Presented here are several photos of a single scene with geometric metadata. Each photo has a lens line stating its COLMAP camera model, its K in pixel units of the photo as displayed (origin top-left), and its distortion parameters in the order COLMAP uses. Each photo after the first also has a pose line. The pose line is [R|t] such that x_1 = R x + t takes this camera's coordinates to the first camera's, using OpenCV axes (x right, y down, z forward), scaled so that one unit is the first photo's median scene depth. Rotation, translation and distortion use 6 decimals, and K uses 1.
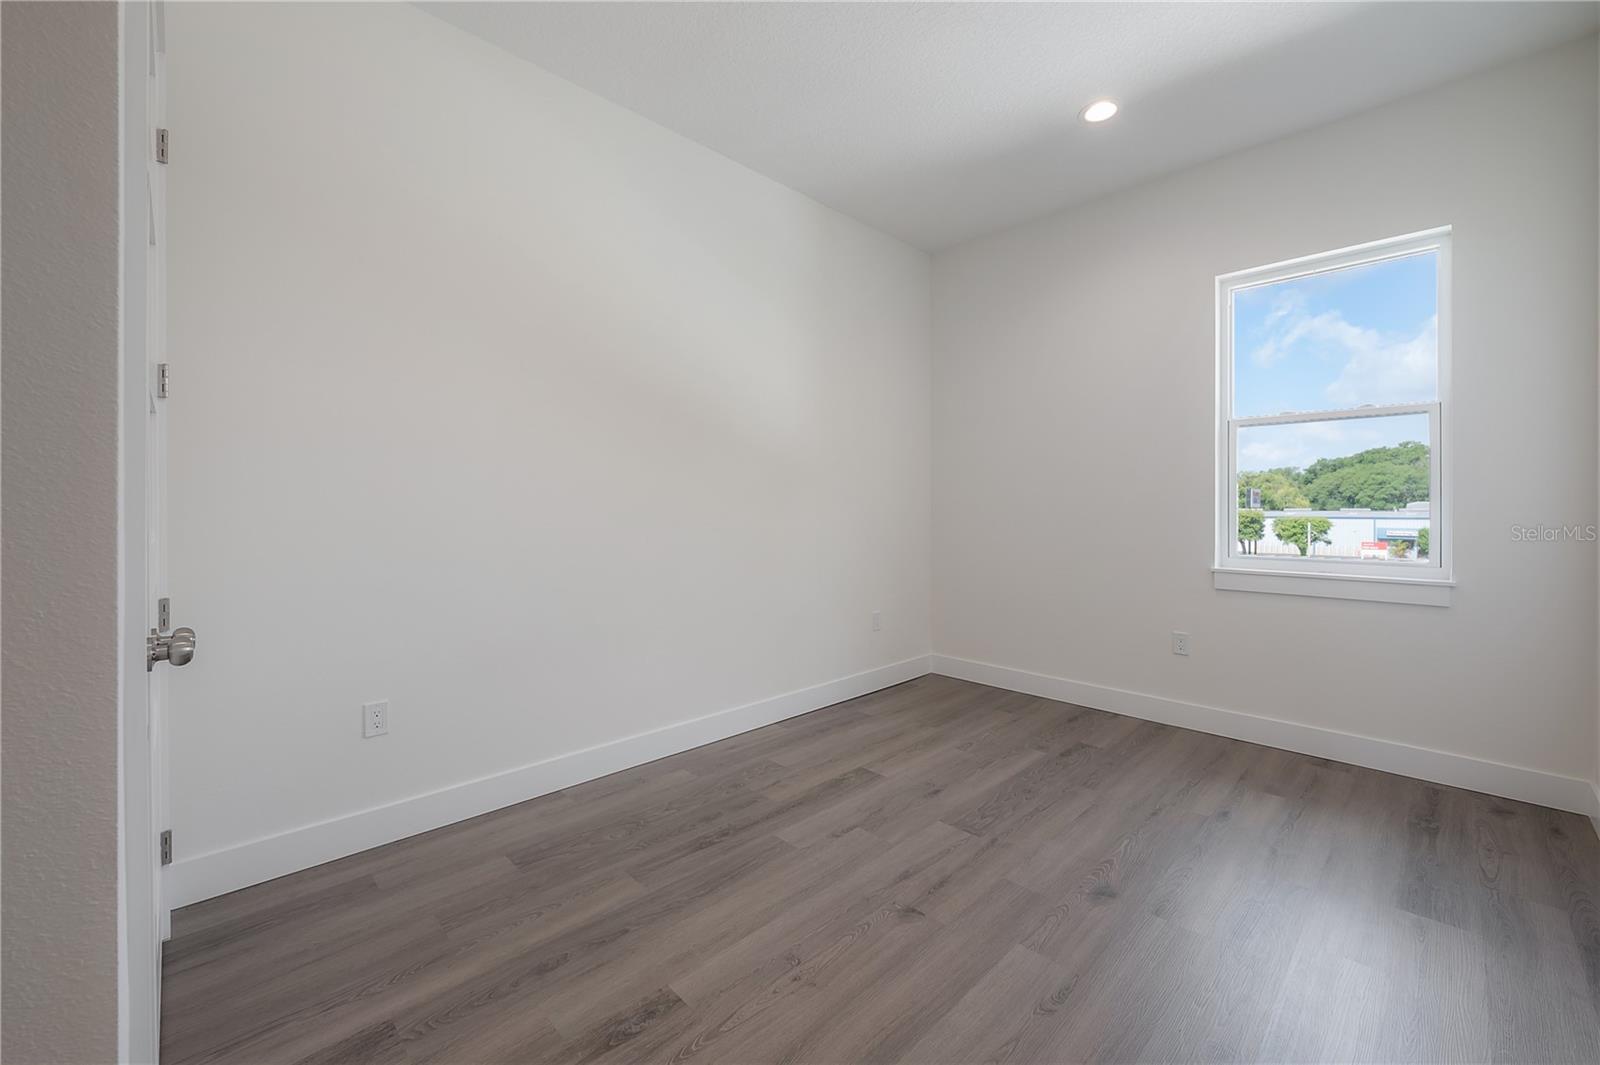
lens RADIAL K [[647.9, 0, 801.5], [0, 647.9, 519.0], [0, 0, 1]] dist [-0.018075, 0.000142]
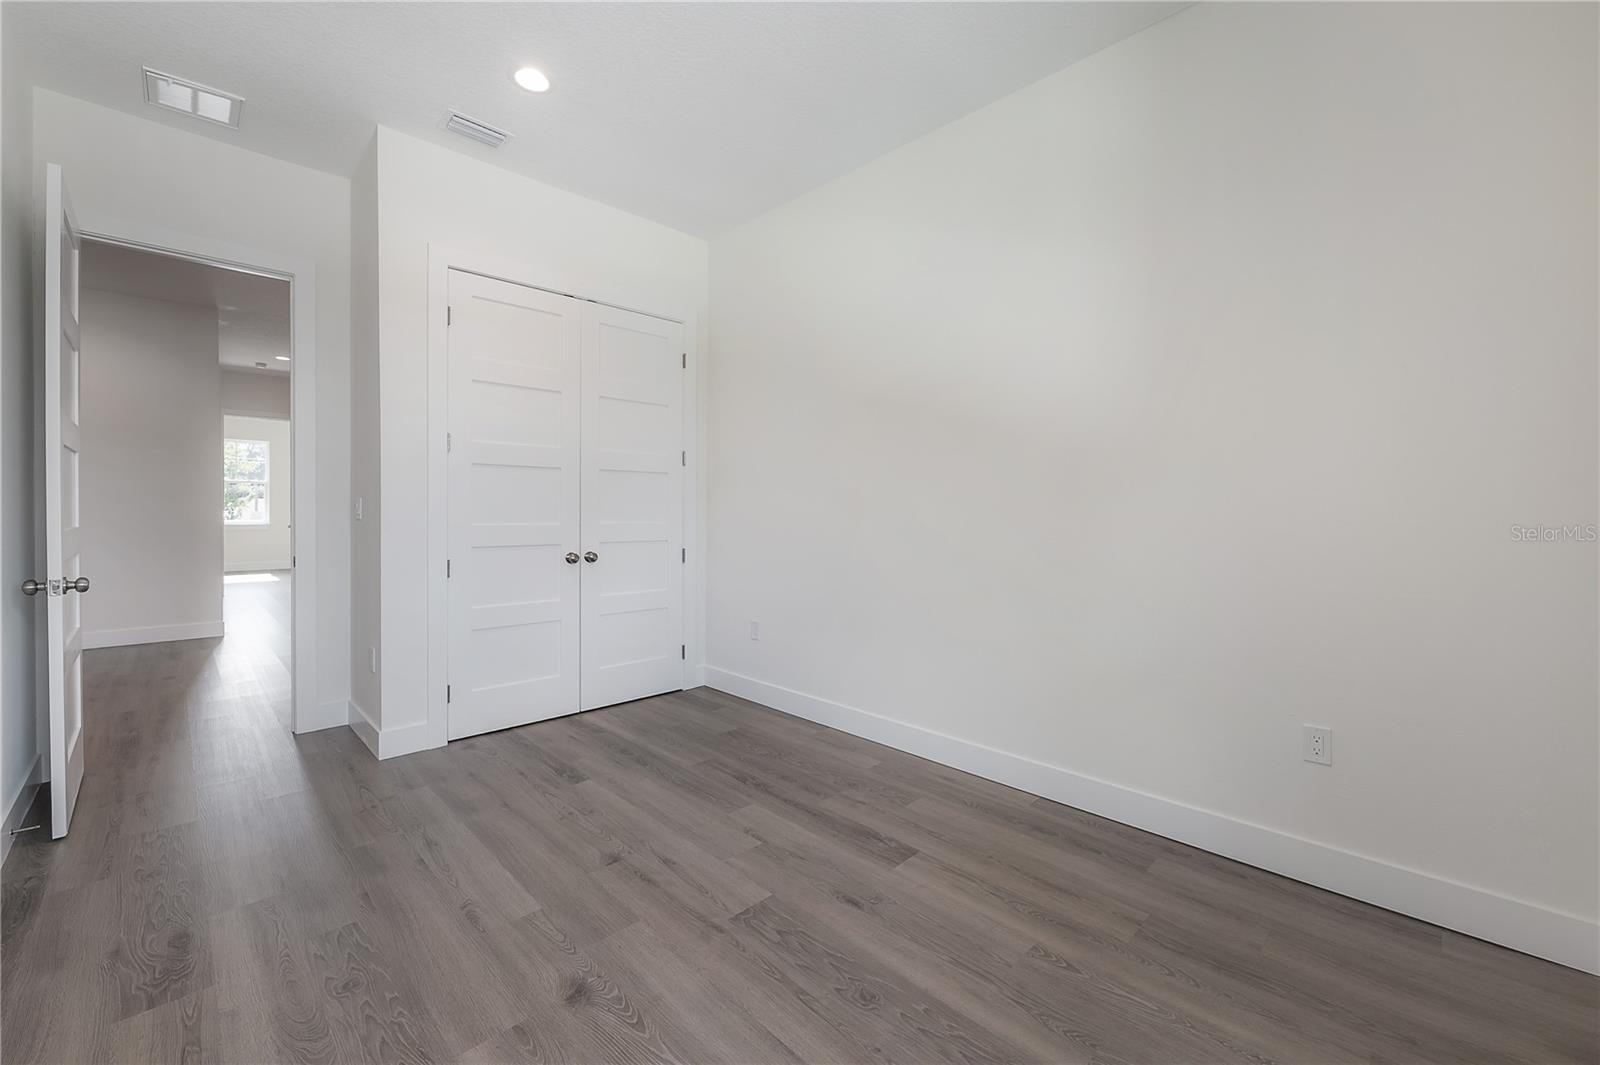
lens RADIAL K [[647.9, 0, 805.4], [0, 647.9, 523.9], [0, 0, 1]] dist [-0.018075, 0.000142]
pose [[0.002898, 0.023879, -0.999711, 1.005135], [-0.024645, 0.999413, 0.023800, -0.023998], [0.999692, 0.024569, 0.003485, 1.010567]]
